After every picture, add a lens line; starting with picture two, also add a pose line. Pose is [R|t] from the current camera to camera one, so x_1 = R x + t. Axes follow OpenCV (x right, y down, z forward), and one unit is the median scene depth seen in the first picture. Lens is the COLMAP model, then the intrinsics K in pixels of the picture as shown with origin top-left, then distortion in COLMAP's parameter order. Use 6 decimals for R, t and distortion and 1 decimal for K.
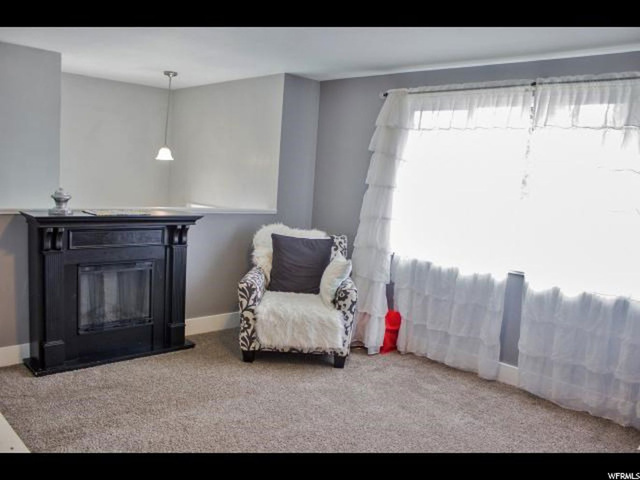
lens RADIAL K [[540.0, 0, 320.5], [0, 540.0, 241.0], [0, 0, 1]] dist [-0.094150, -0.007769]
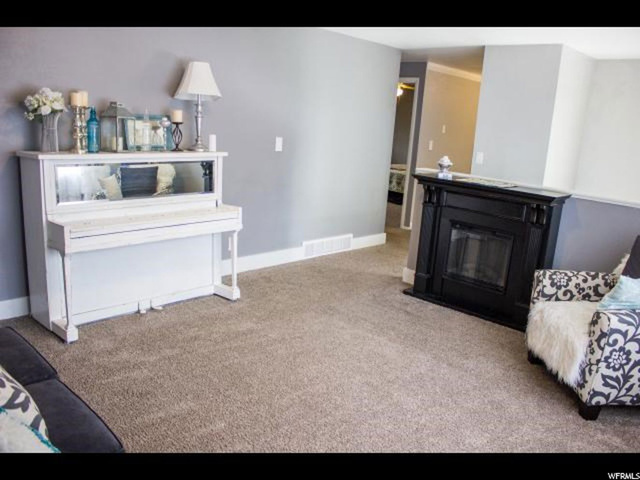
lens RADIAL K [[540.0, 0, 320.8], [0, 540.0, 241.0], [0, 0, 1]] dist [-0.094150, -0.007769]
pose [[0.062408, 0.165221, -0.984280, 0.696857], [-0.197452, 0.968754, 0.150096, -0.033245], [0.978324, 0.184981, 0.093081, 0.560362]]
